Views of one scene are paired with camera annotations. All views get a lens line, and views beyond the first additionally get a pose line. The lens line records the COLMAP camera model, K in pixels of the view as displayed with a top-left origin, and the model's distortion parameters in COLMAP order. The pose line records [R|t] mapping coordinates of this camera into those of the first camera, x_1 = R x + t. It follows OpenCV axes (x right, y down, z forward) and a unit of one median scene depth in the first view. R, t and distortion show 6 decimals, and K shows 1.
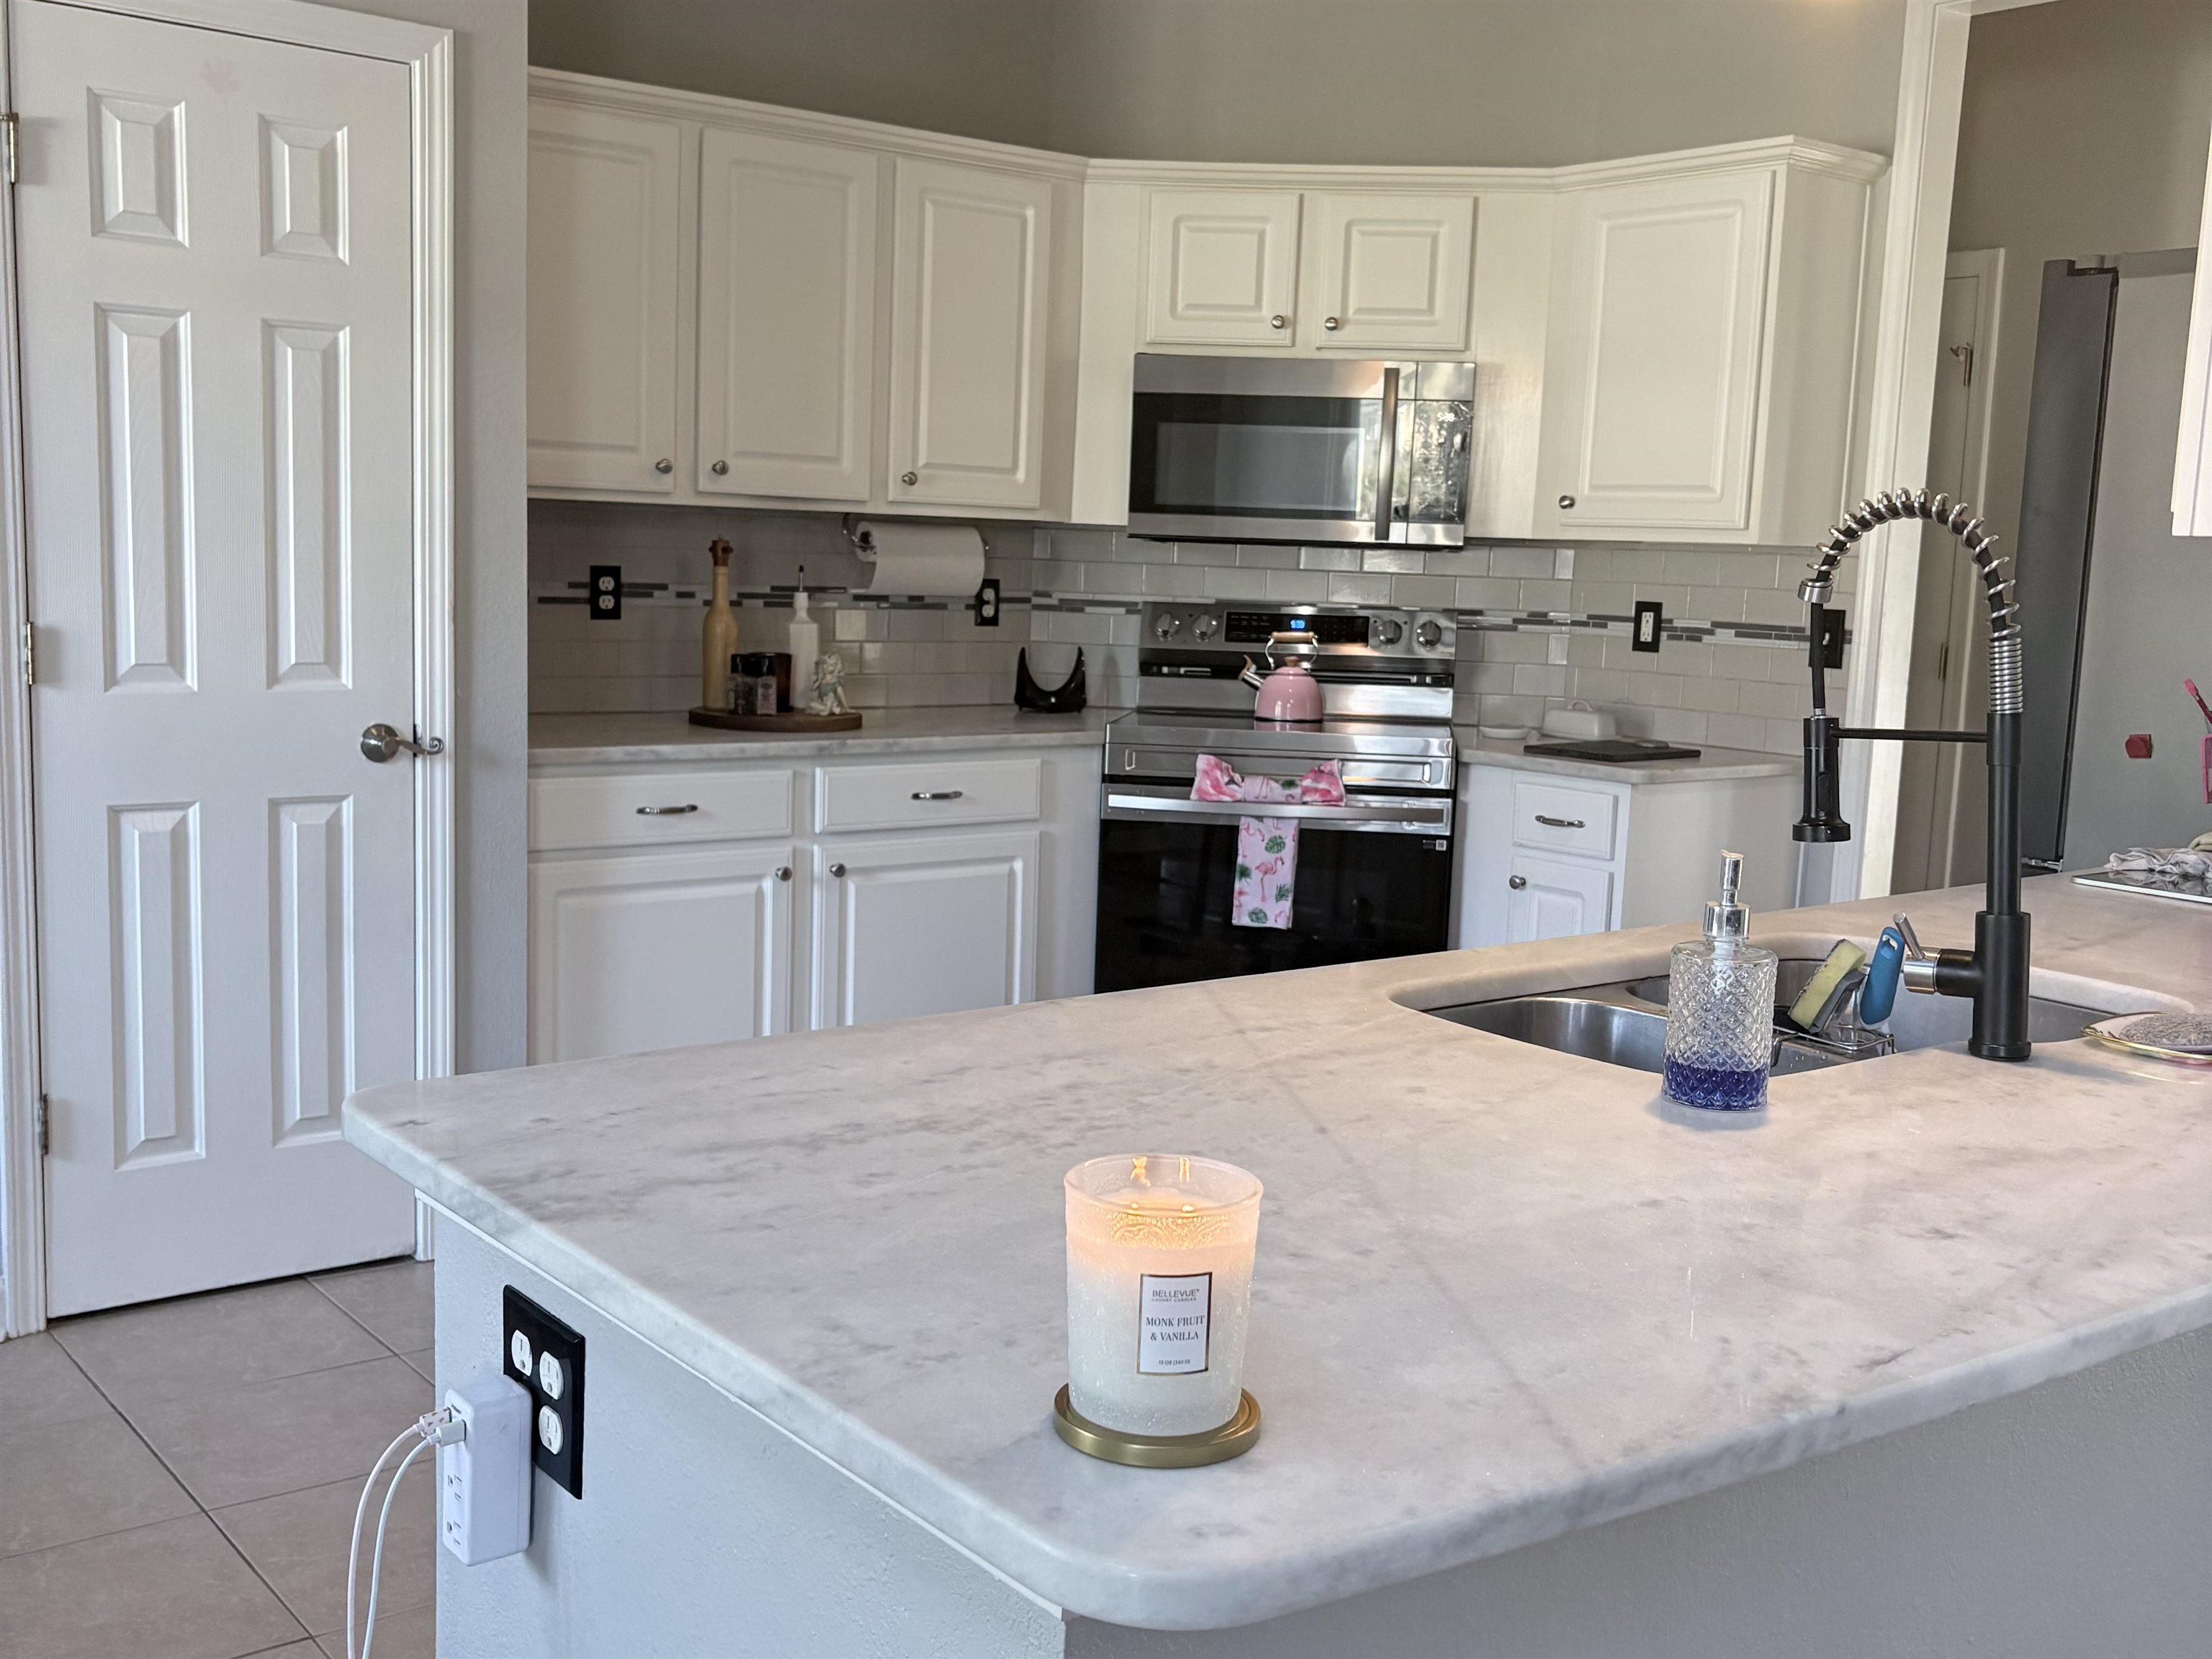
lens RADIAL K [[2218.2, 0, 1105.7], [0, 2218.2, 838.0], [0, 0, 1]] dist [0.057735, 0.000000]
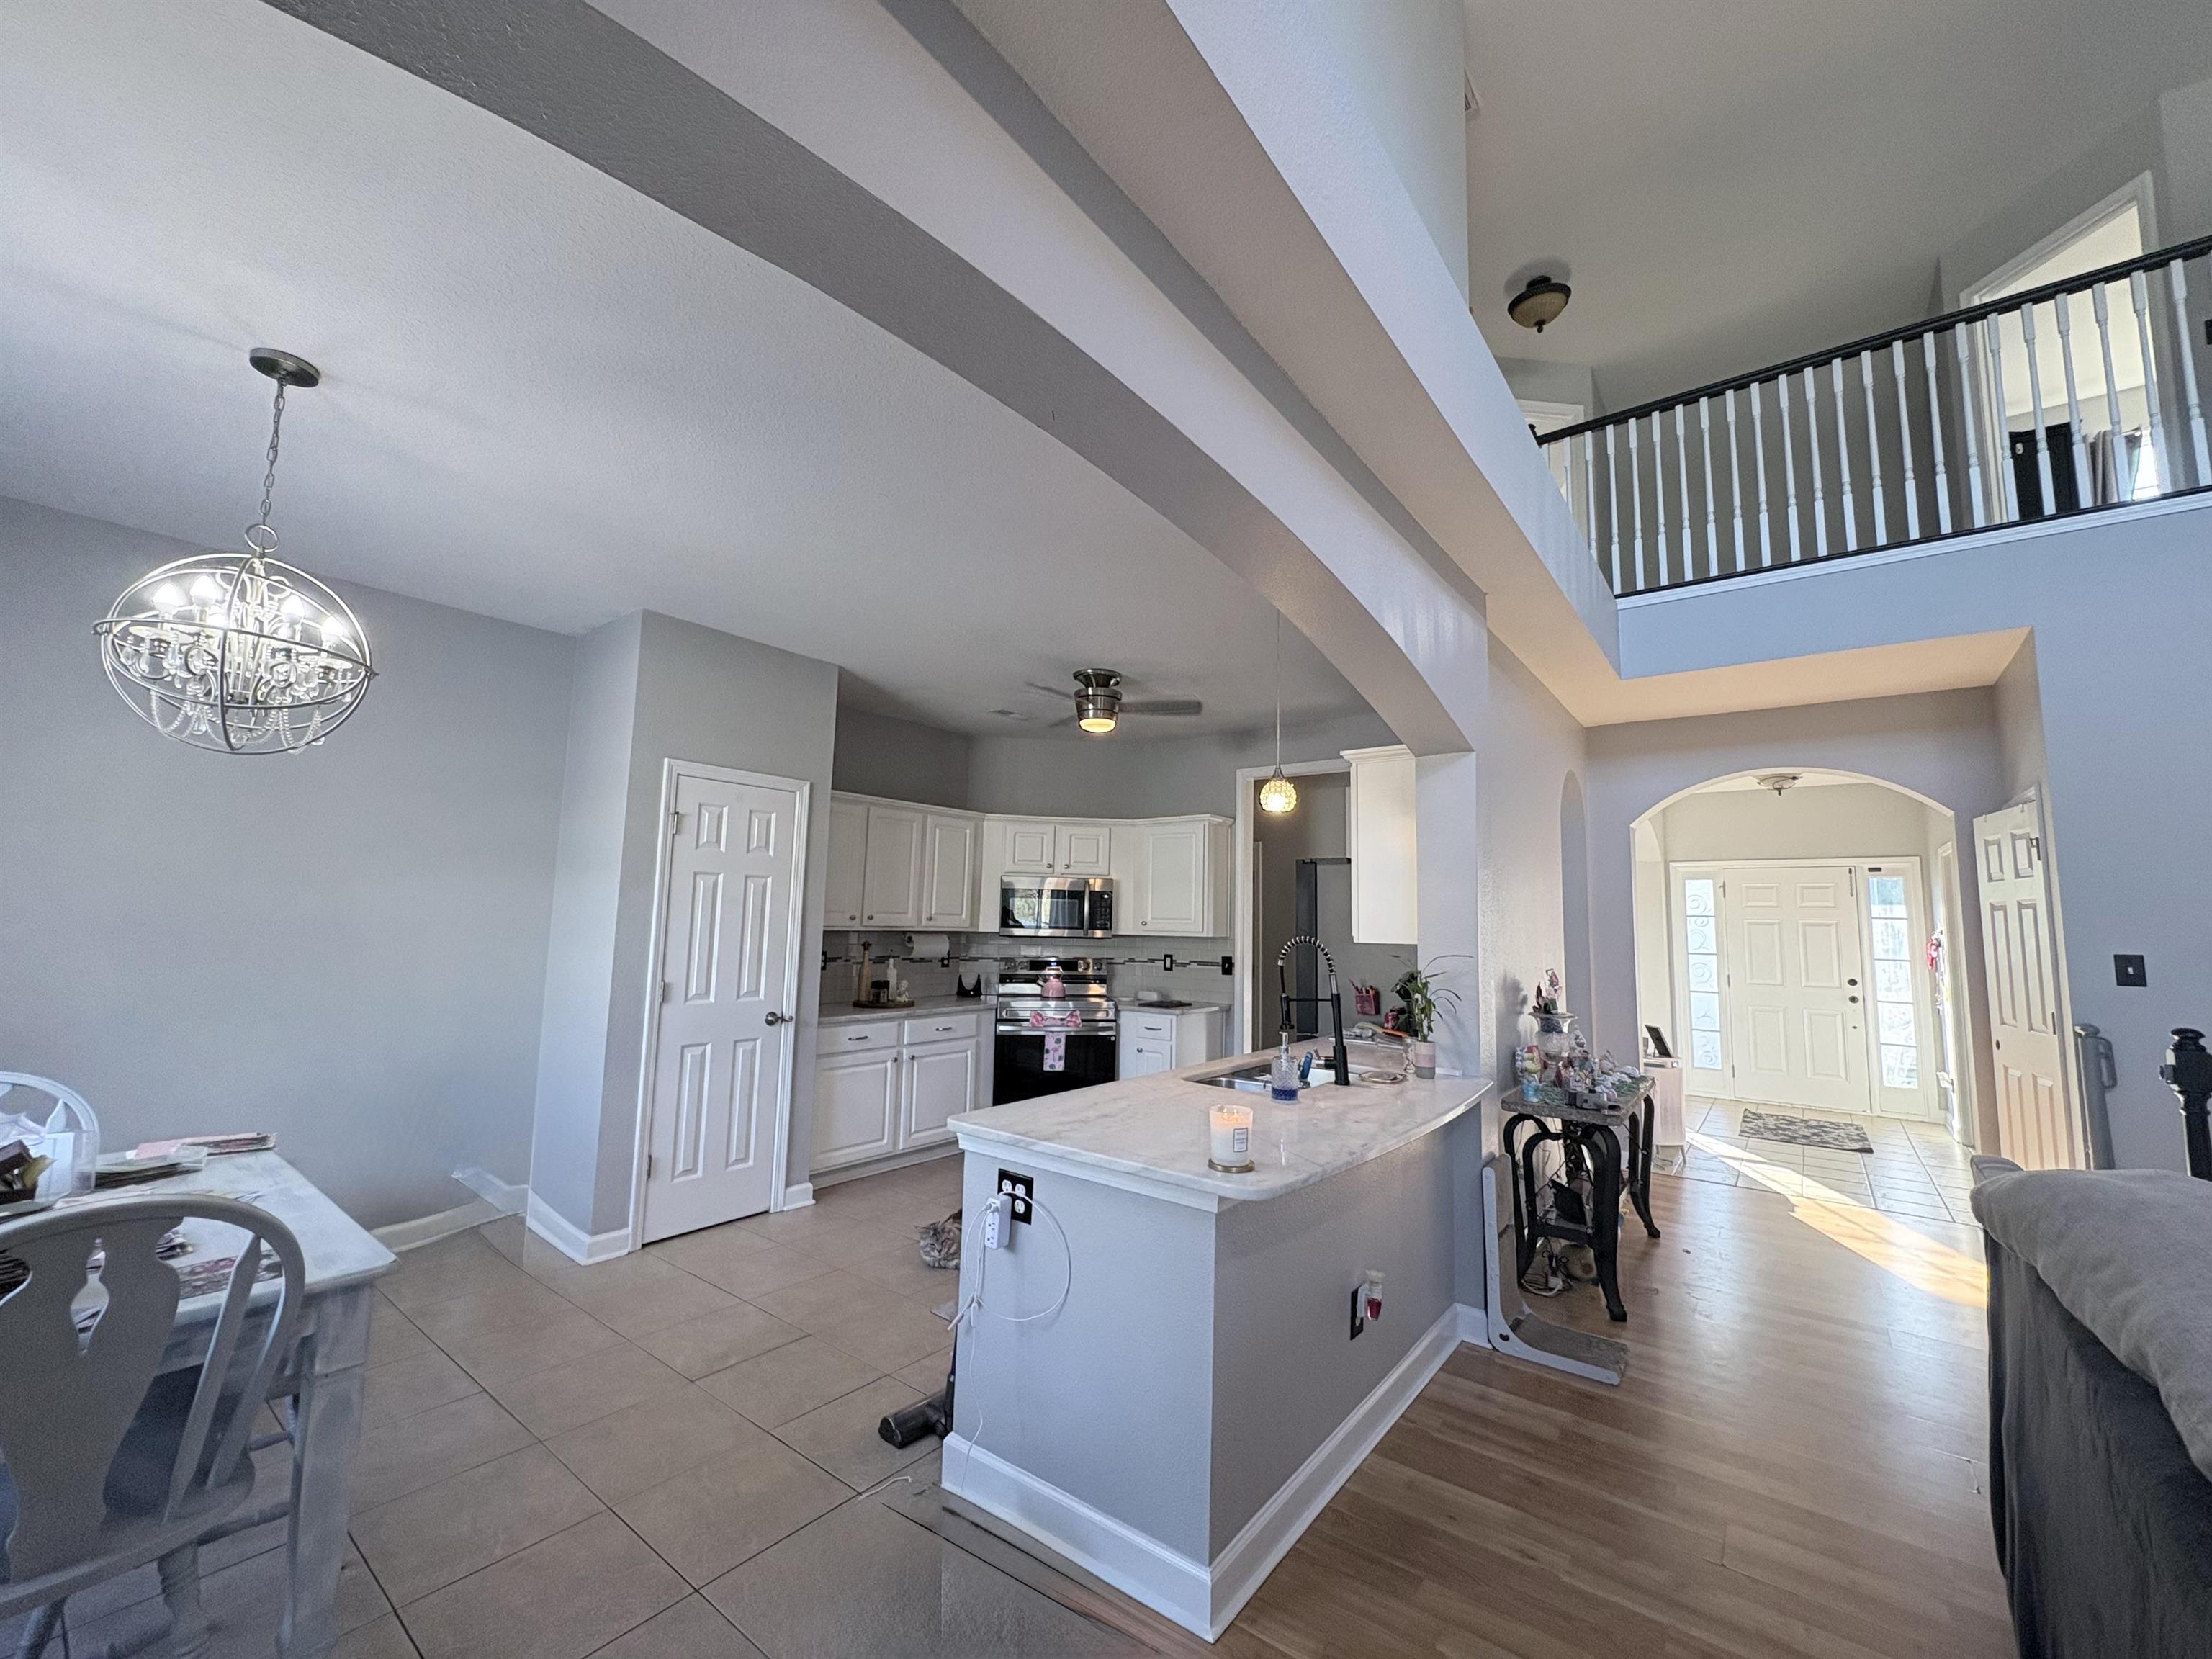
lens RADIAL K [[882.4, 0, 1104.5], [0, 882.4, 827.3], [0, 0, 1]] dist [-0.006728, 0.000295]
pose [[0.968957, 0.011389, 0.246968, -0.153826], [0.047394, 0.971855, -0.230765, 0.000095], [-0.242645, 0.235306, 0.941145, -0.174548]]
